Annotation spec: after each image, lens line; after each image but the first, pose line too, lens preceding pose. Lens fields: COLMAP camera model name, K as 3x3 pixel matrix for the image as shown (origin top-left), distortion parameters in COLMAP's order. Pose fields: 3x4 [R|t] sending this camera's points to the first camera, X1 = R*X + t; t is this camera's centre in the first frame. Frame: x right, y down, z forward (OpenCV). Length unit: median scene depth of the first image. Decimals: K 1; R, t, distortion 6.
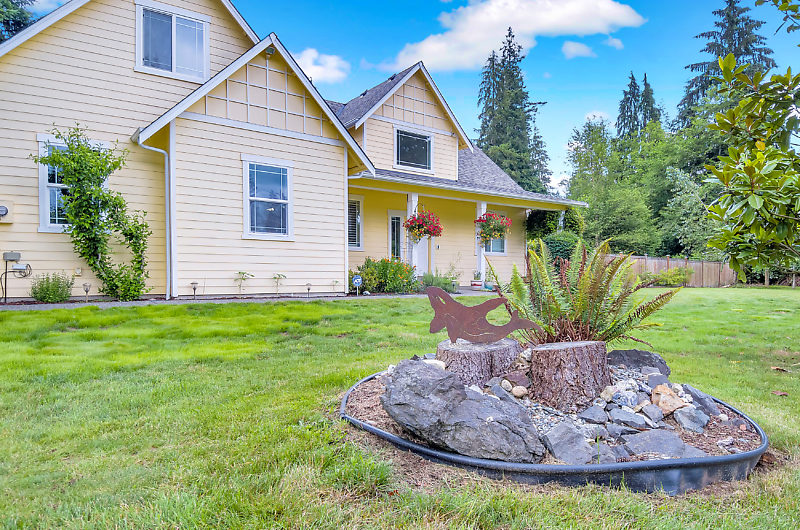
lens RADIAL K [[511.2, 0, 401.1], [0, 511.2, 299.3], [0, 0, 1]] dist [0.031049, -0.001898]
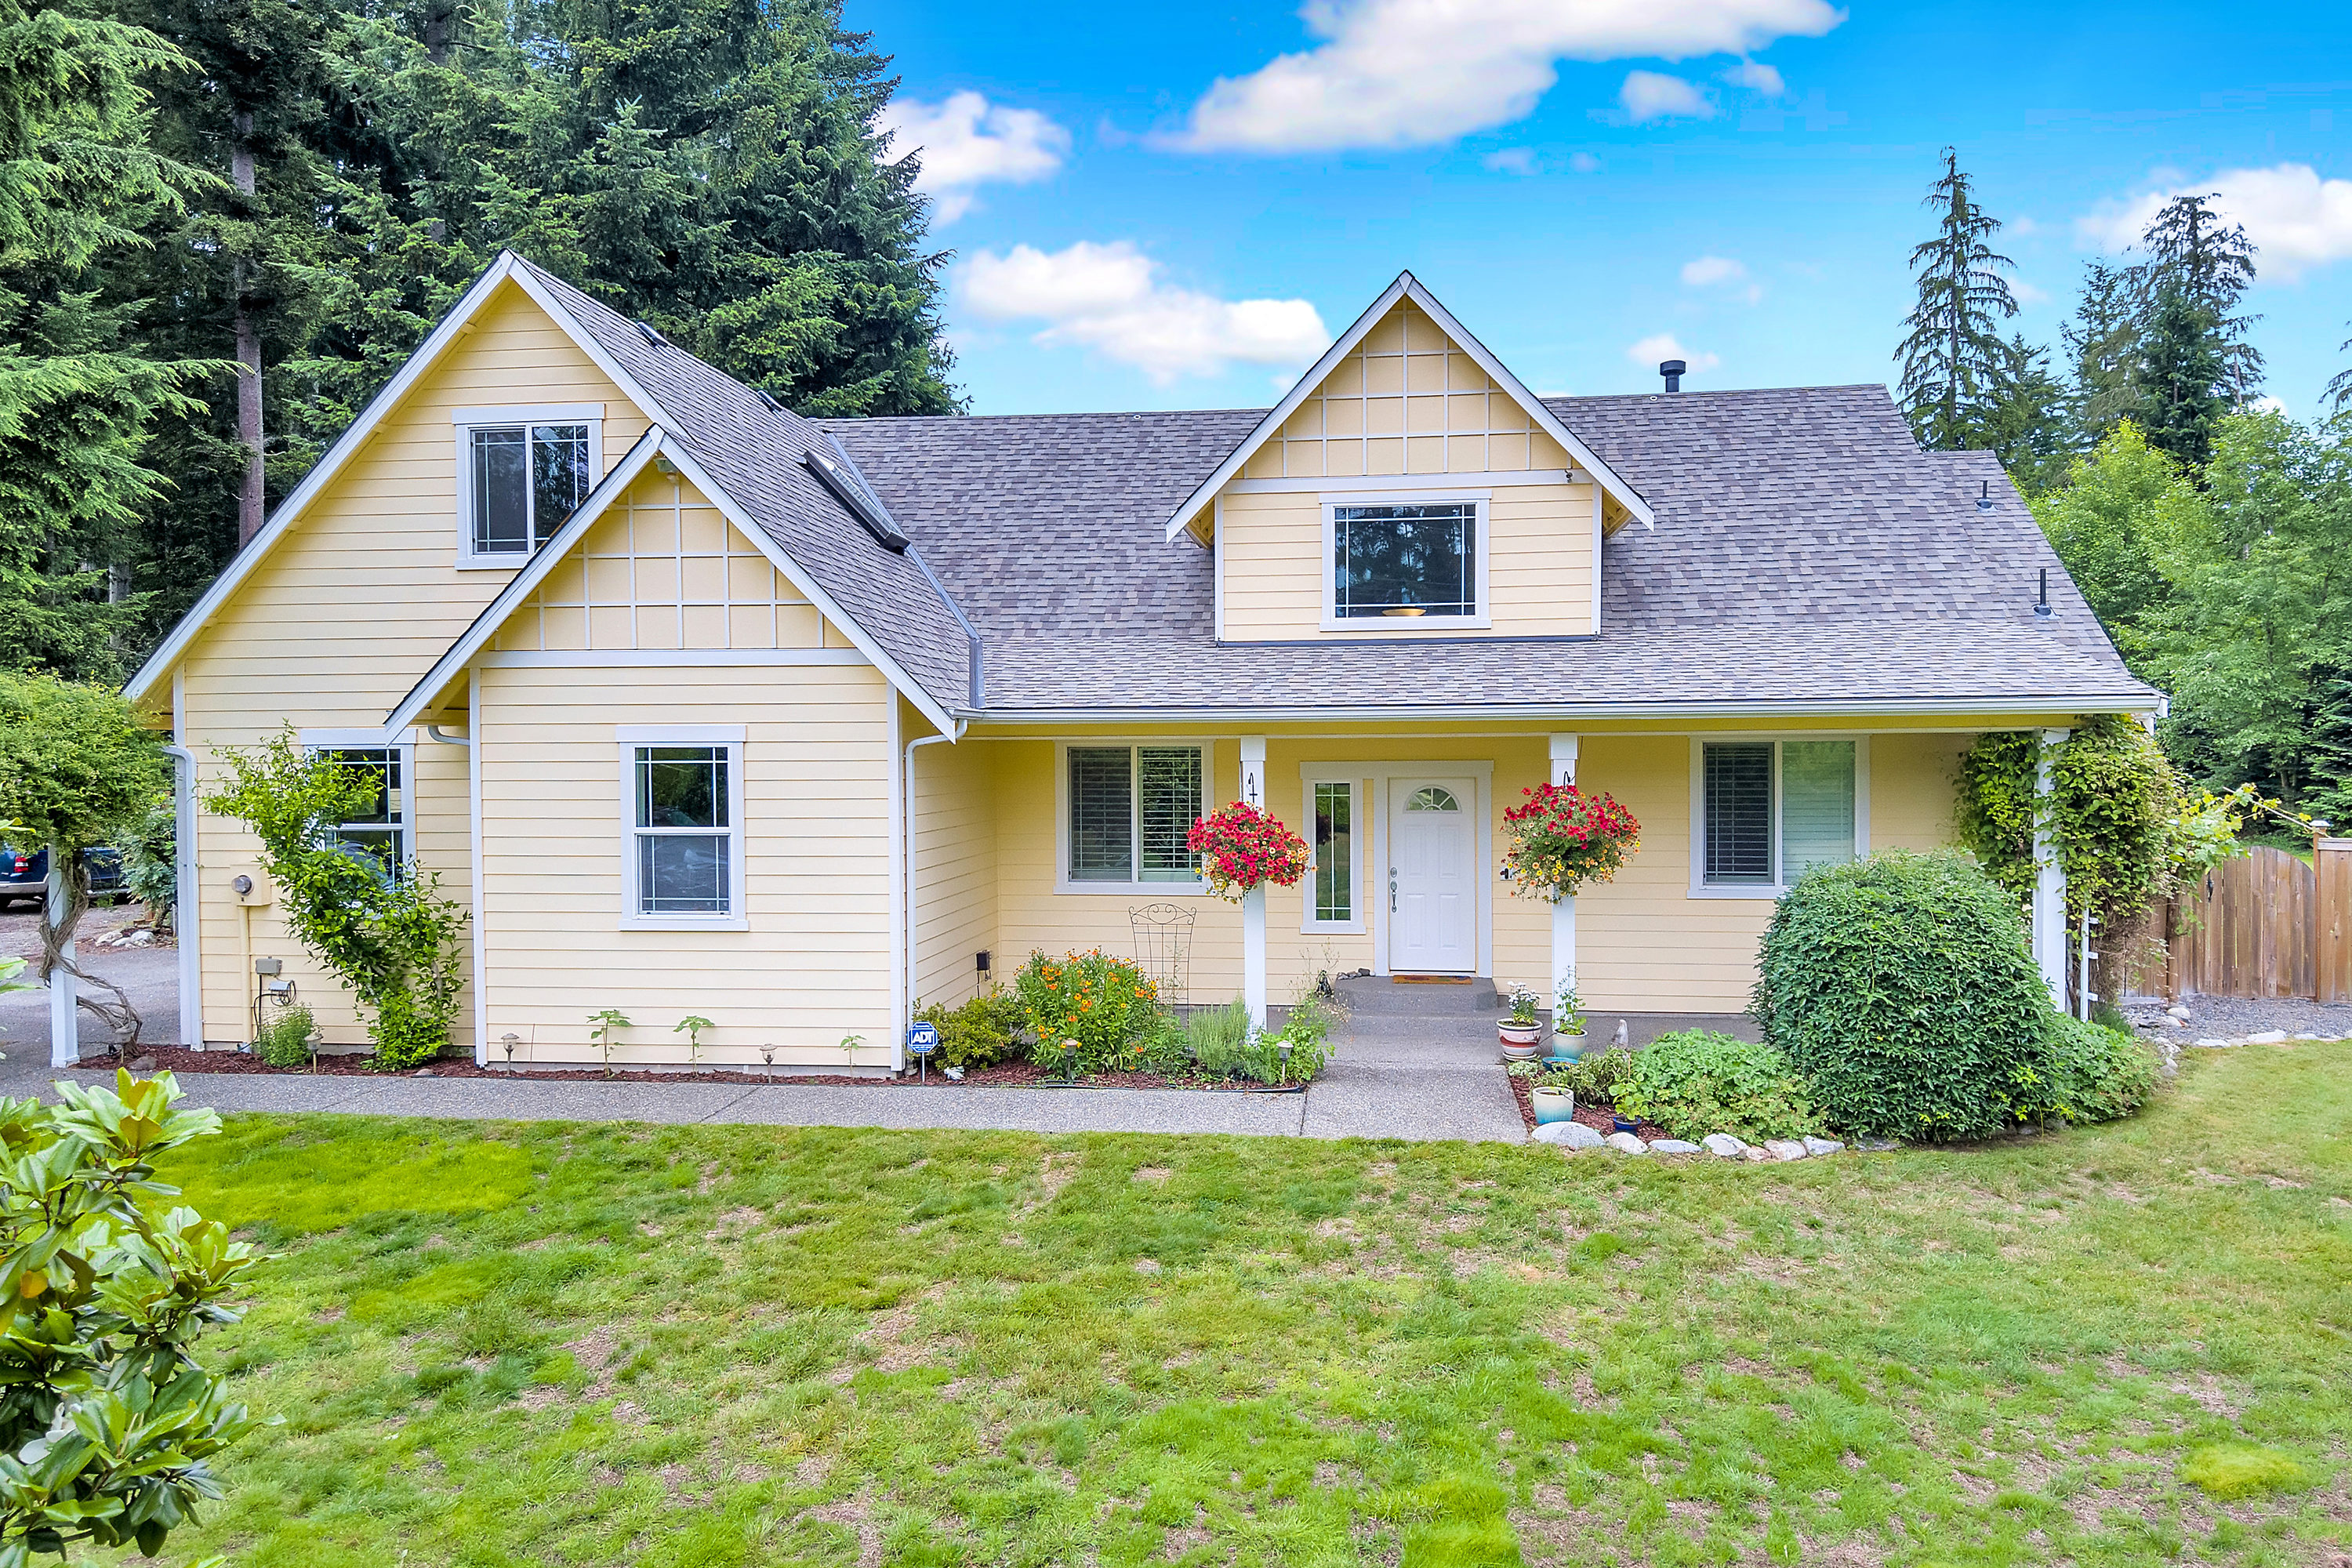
lens RADIAL K [[1488.3, 0, 1222.6], [0, 1488.3, 816.5], [0, 0, 1]] dist [0.072067, -0.116407]
pose [[0.747098, 0.023071, -0.664313, 0.804409], [-0.020622, 0.999721, 0.011527, -0.219513], [0.664394, 0.005088, 0.747366, 0.395126]]
